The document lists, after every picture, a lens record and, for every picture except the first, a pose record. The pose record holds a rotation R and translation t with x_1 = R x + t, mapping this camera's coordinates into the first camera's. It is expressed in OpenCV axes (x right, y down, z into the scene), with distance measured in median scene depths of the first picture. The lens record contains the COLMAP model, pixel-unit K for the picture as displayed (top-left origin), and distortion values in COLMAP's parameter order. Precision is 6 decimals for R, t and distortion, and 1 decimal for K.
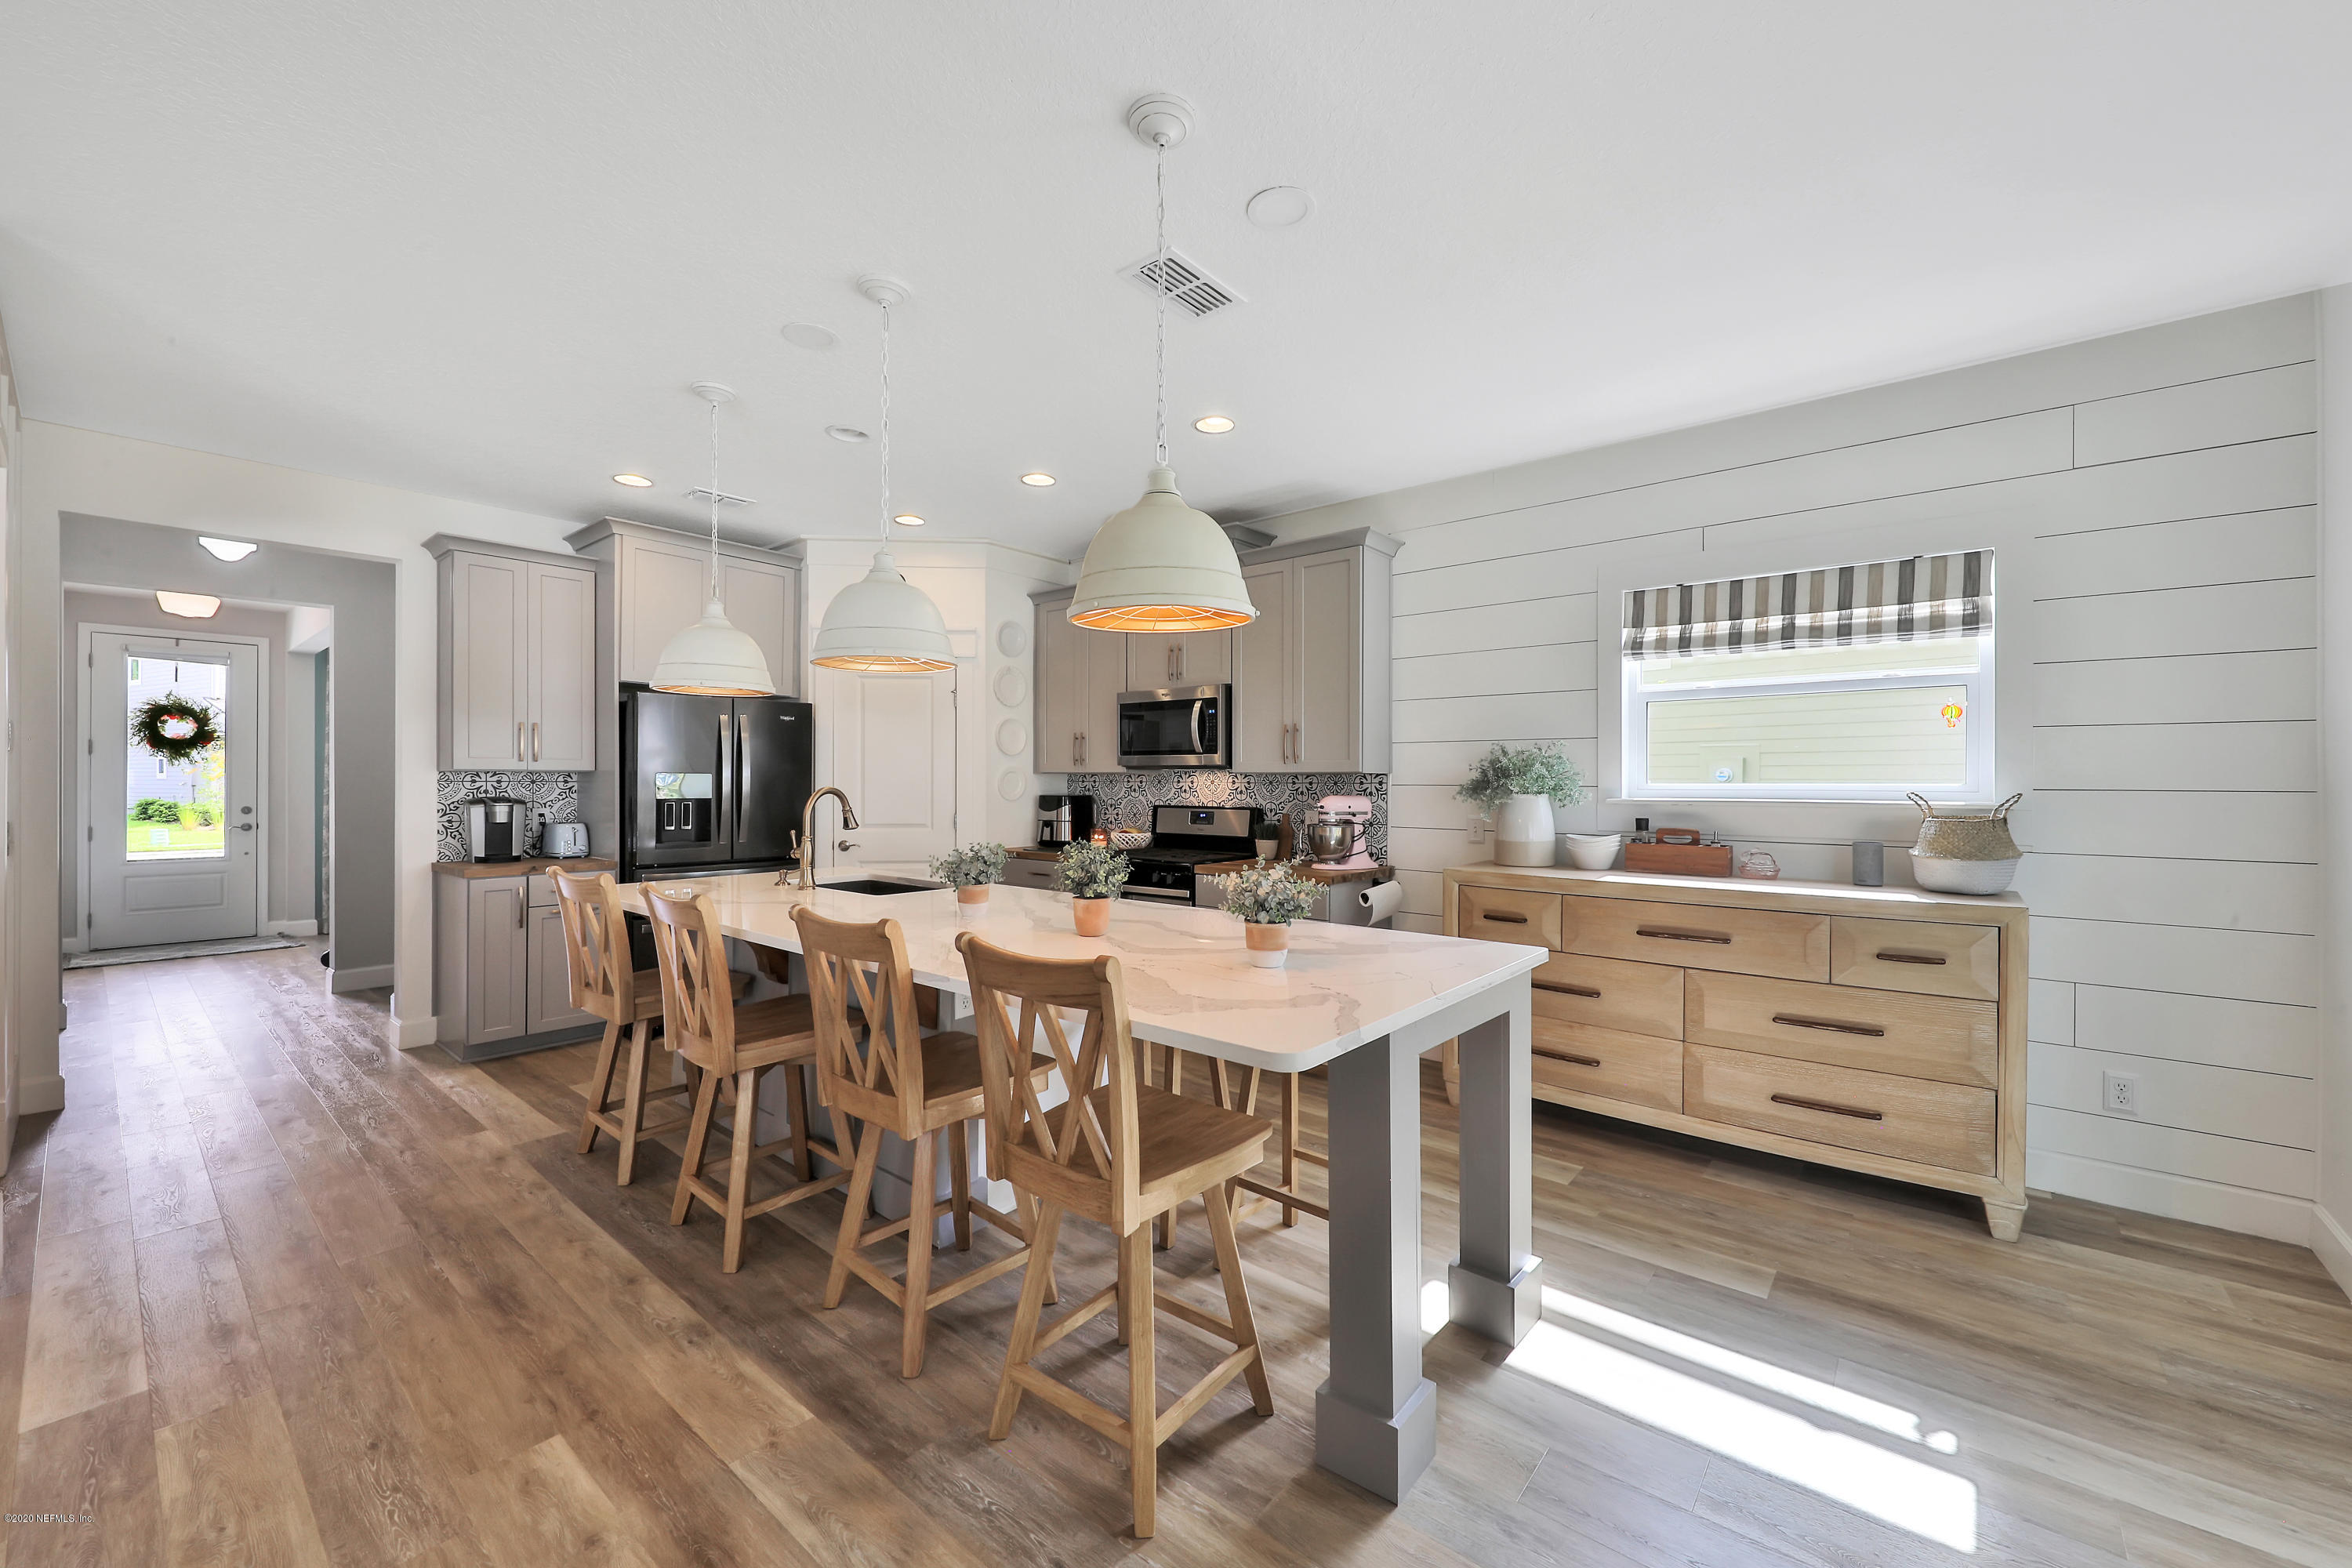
lens RADIAL K [[899.6, 0, 1197.5], [0, 899.6, 775.1], [0, 0, 1]] dist [0.003304, -0.001015]
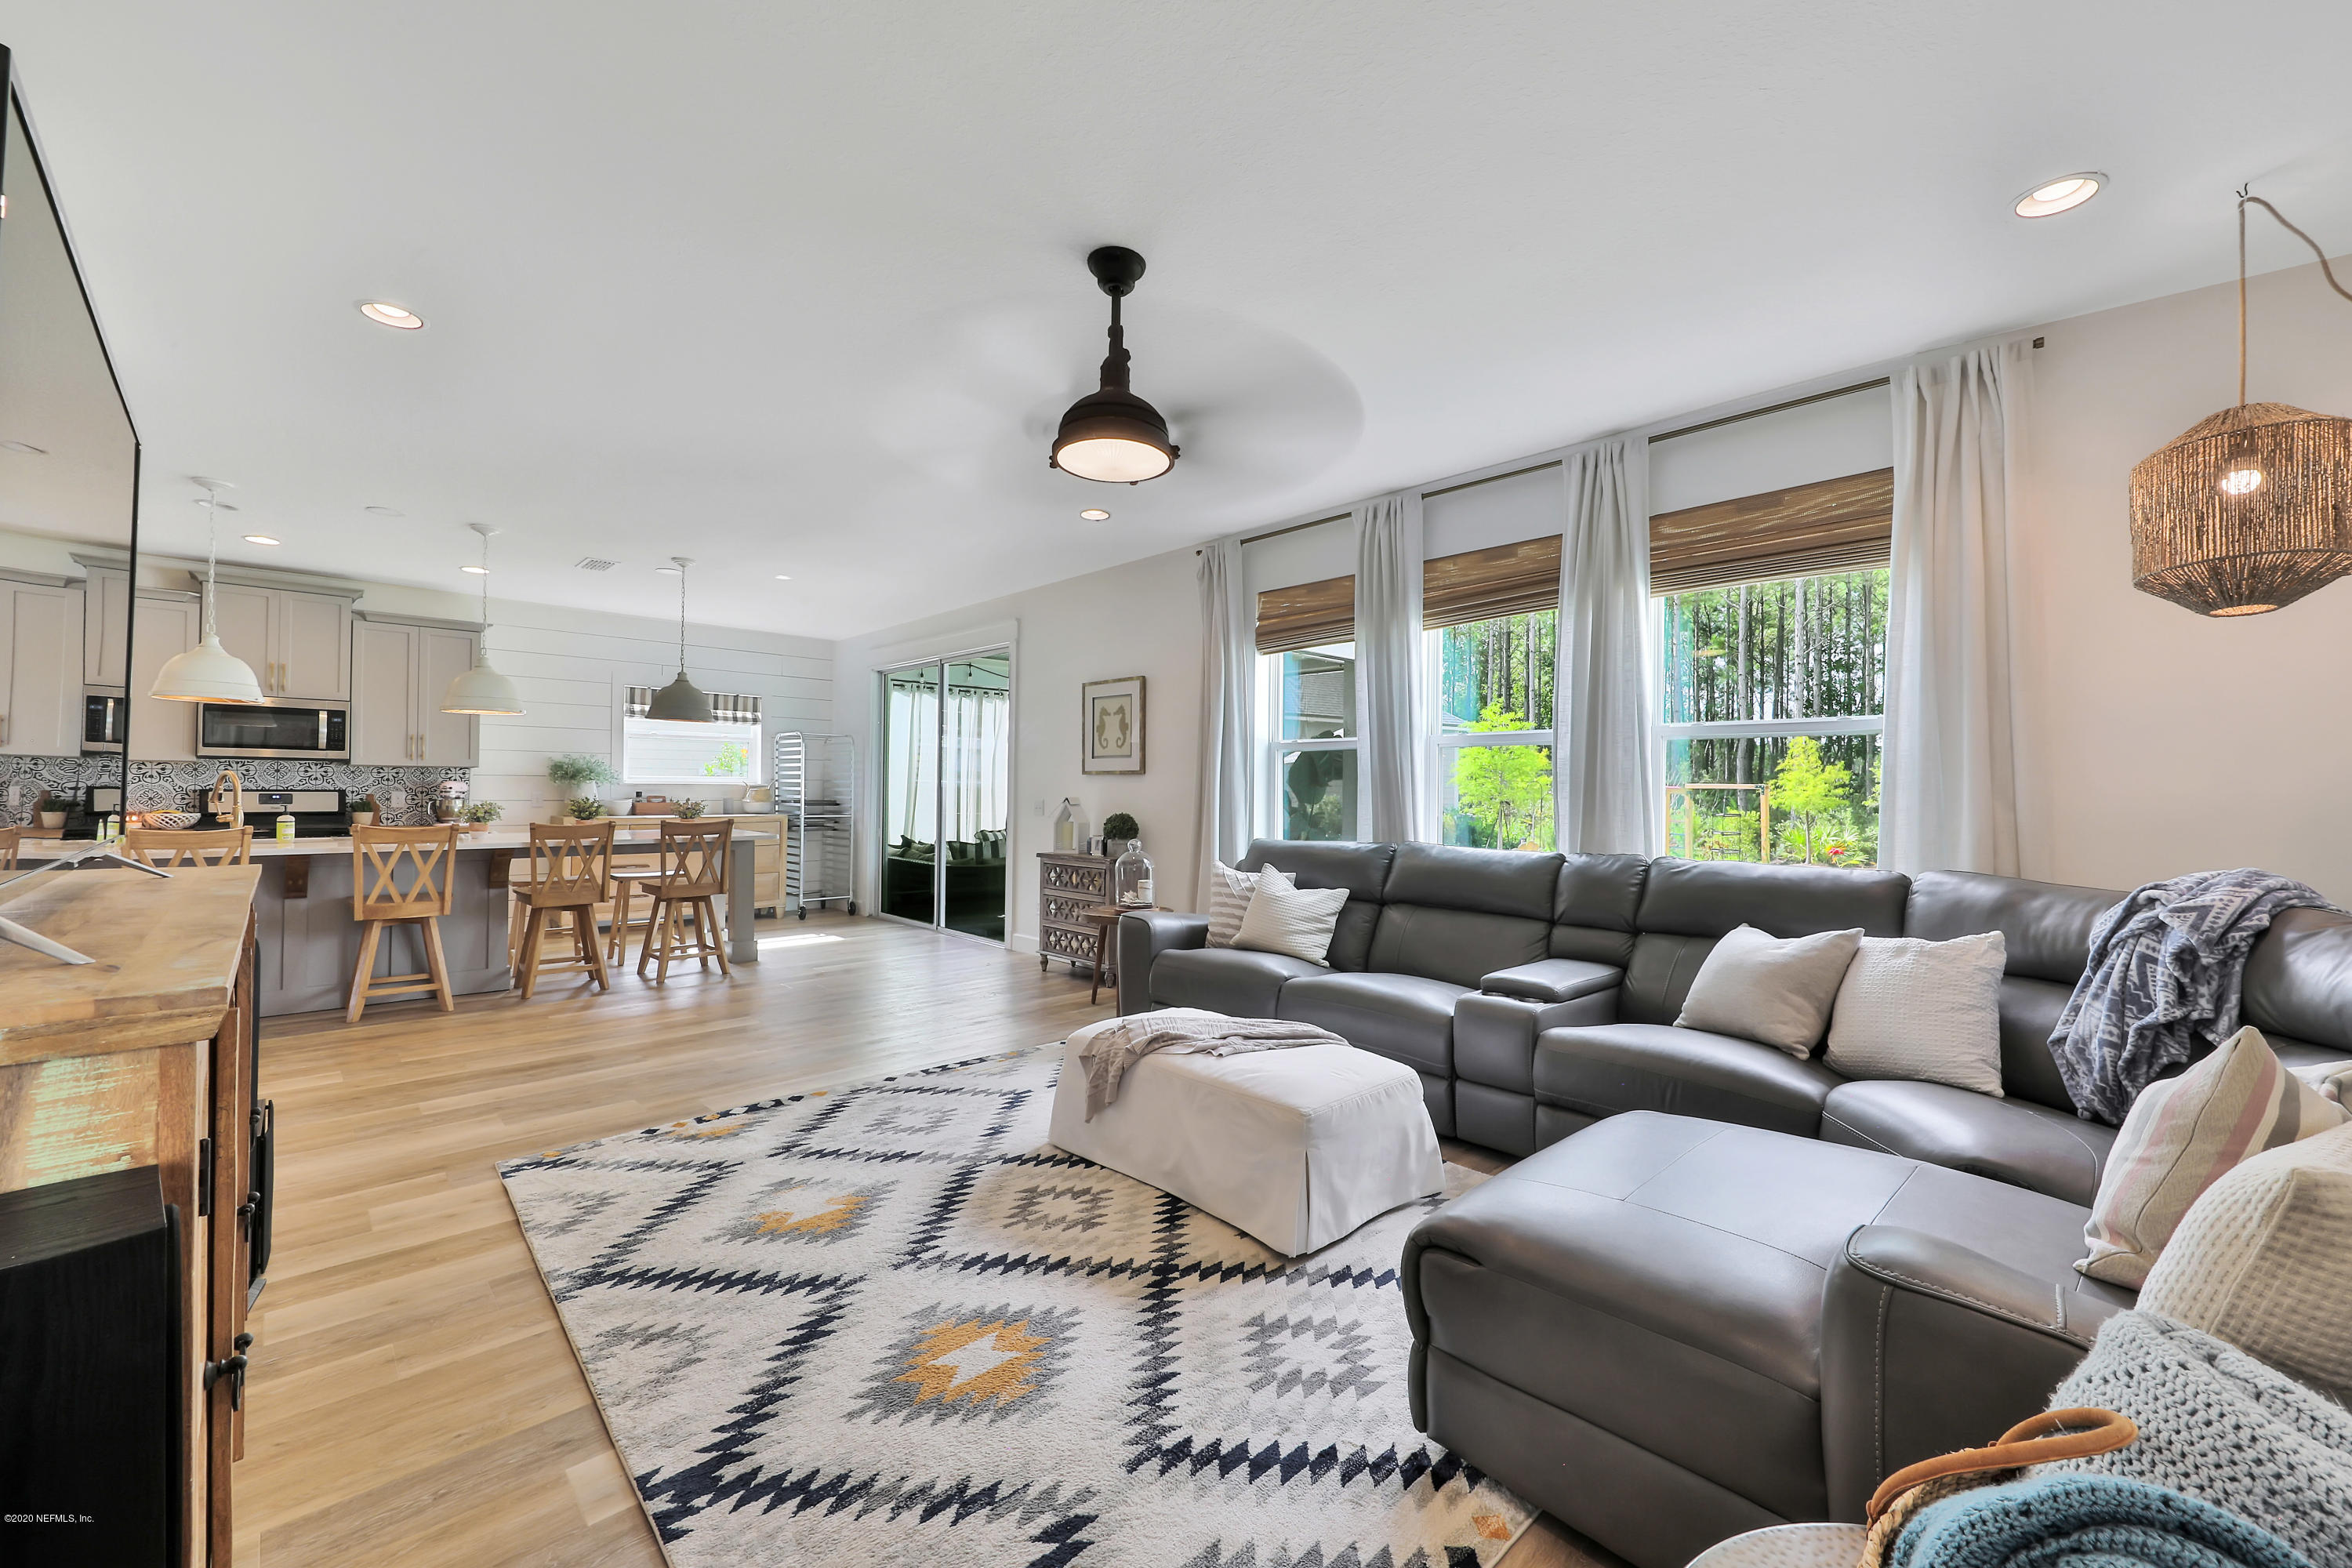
lens RADIAL K [[899.6, 0, 1190.6], [0, 899.6, 788.4], [0, 0, 1]] dist [0.003304, -0.001015]
pose [[0.107497, 0.001475, 0.994204, -1.531327], [-0.012957, 0.999916, -0.000083, 0.022296], [-0.994121, -0.012873, 0.107507, -0.576608]]
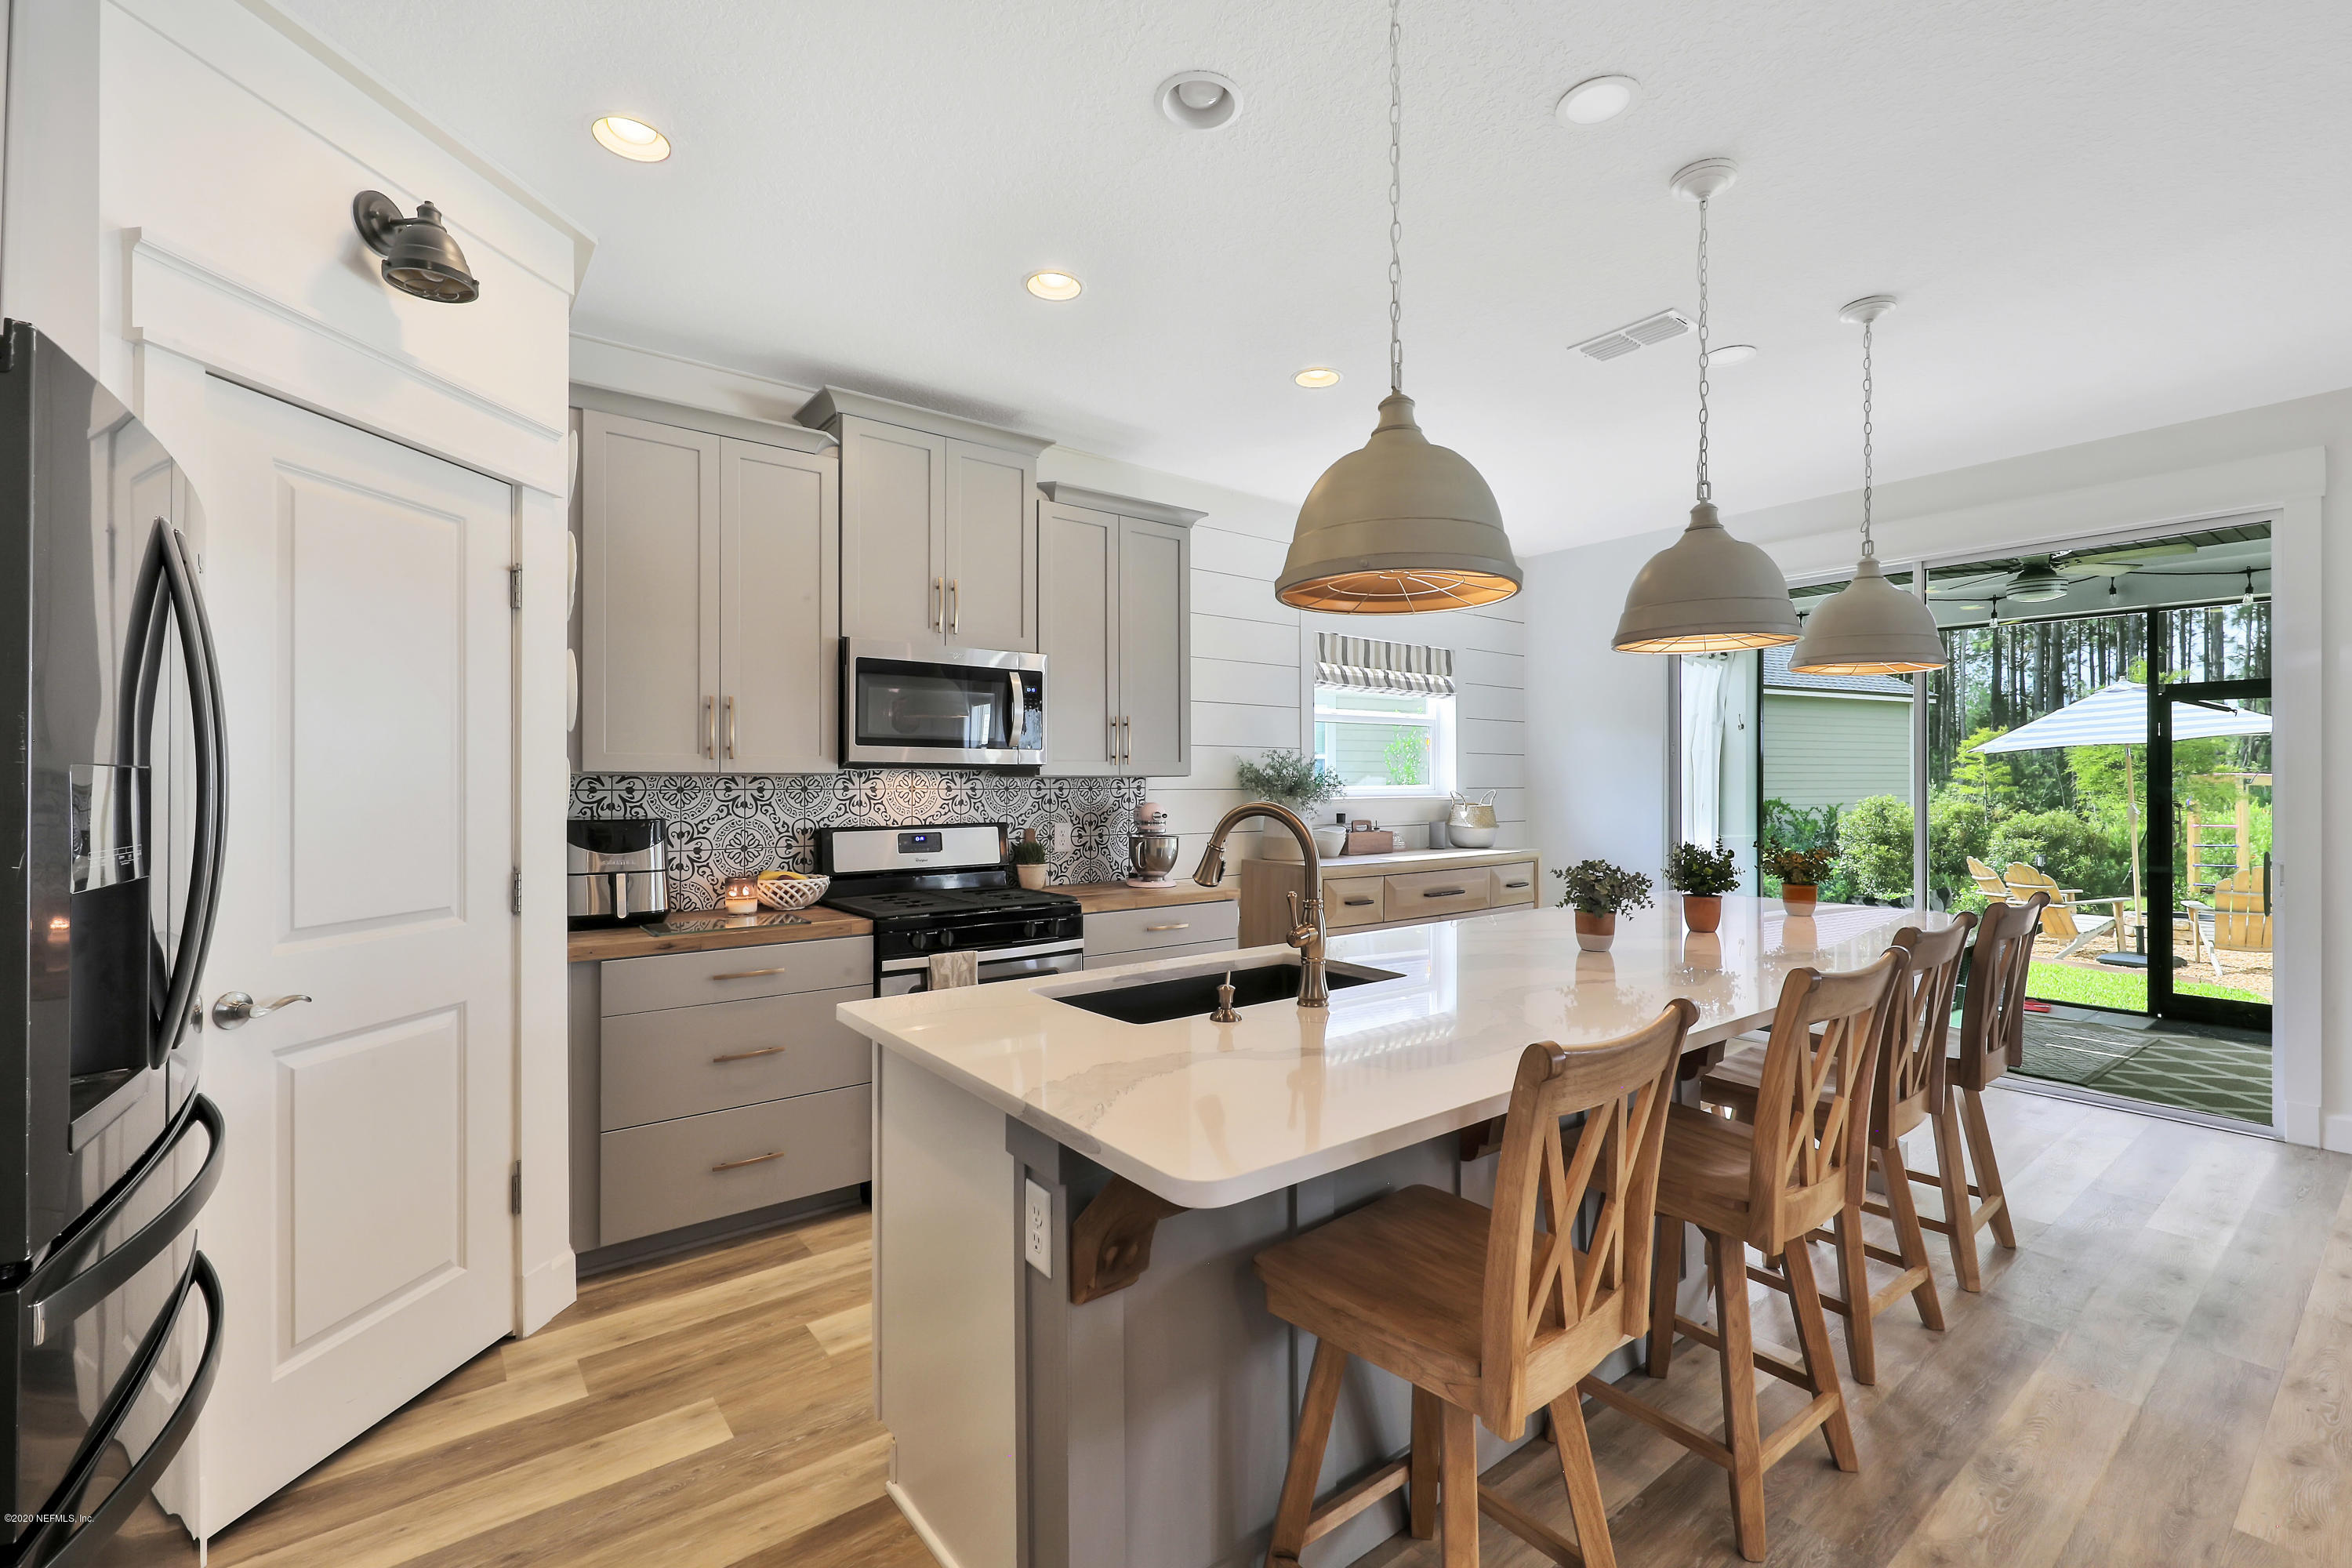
lens RADIAL K [[1006.6, 0, 1190.6], [0, 1006.6, 788.7], [0, 0, 1]] dist [0.008646, -0.004513]
pose [[0.222835, -0.007598, 0.974827, -0.924829], [-0.001560, 0.999966, 0.008151, 0.001953], [-0.974855, -0.003337, 0.222815, 0.869911]]
